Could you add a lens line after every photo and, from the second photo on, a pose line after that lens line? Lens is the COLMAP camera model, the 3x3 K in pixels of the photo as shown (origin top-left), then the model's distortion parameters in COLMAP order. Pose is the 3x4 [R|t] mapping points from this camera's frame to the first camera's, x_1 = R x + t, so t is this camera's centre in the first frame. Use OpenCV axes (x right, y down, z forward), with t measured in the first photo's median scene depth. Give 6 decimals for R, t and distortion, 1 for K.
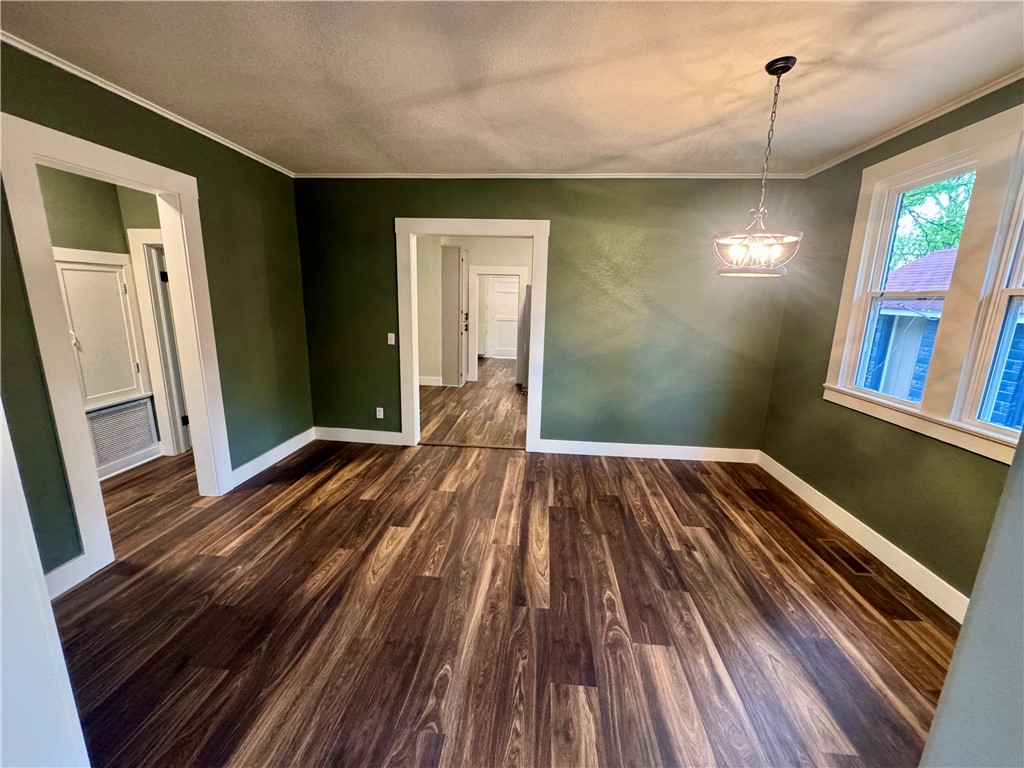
lens RADIAL K [[408.0, 0, 514.0], [0, 408.0, 384.5], [0, 0, 1]] dist [-0.005477, 0.000115]
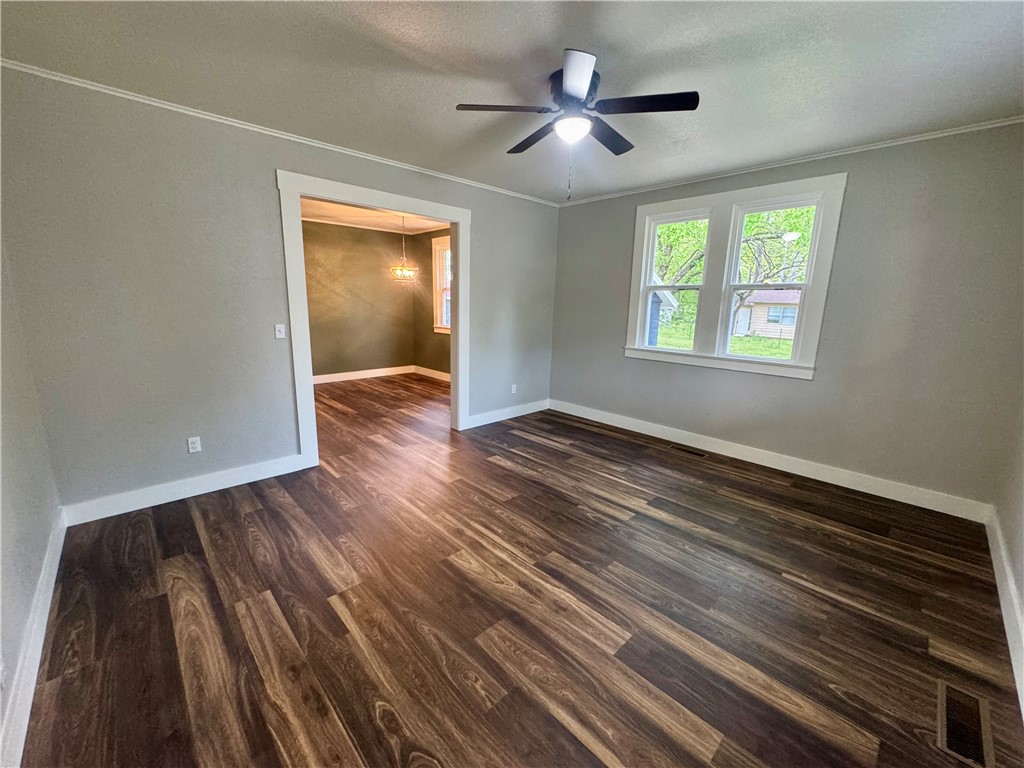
lens RADIAL K [[412.3, 0, 513.9], [0, 412.3, 379.3], [0, 0, 1]] dist [0.008847, -0.000131]
pose [[0.663023, -0.148713, 0.733679, -0.705690], [0.147149, 0.986839, 0.067050, 0.202229], [-0.733994, 0.063504, 0.676180, -0.910770]]
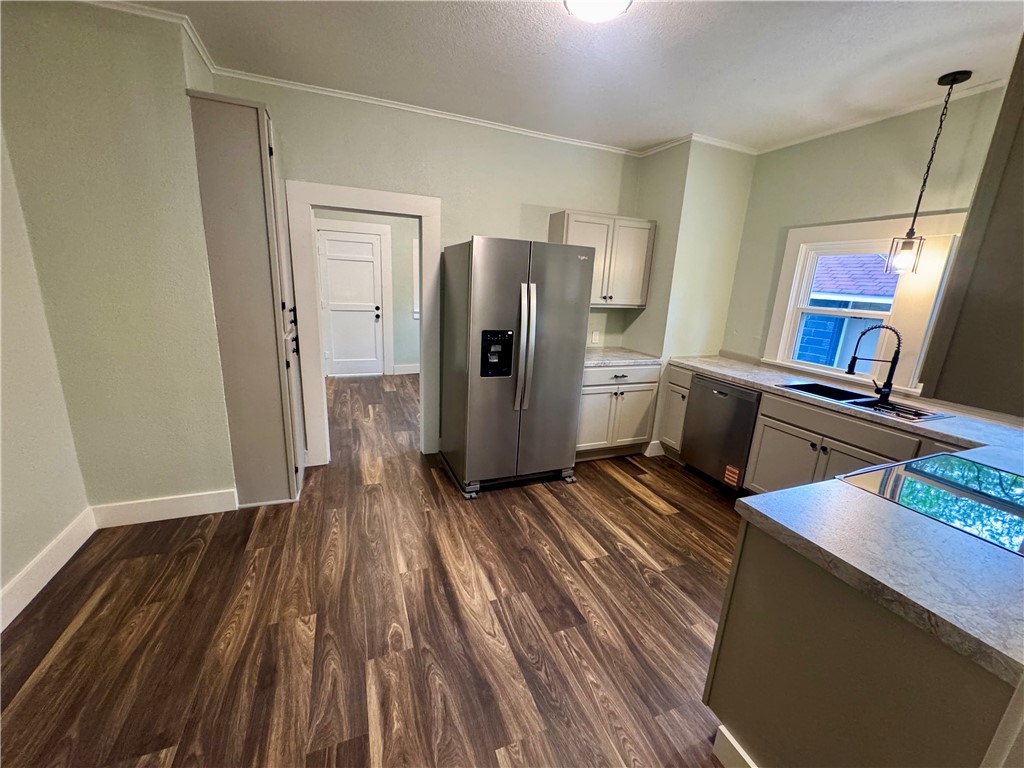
lens RADIAL K [[408.0, 0, 514.0], [0, 408.0, 384.5], [0, 0, 1]] dist [-0.005477, 0.000115]
pose [[0.893863, -0.097440, 0.437624, -0.226098], [0.071744, 0.994606, 0.074917, -0.250065], [-0.442563, -0.035569, 0.896032, 1.220353]]
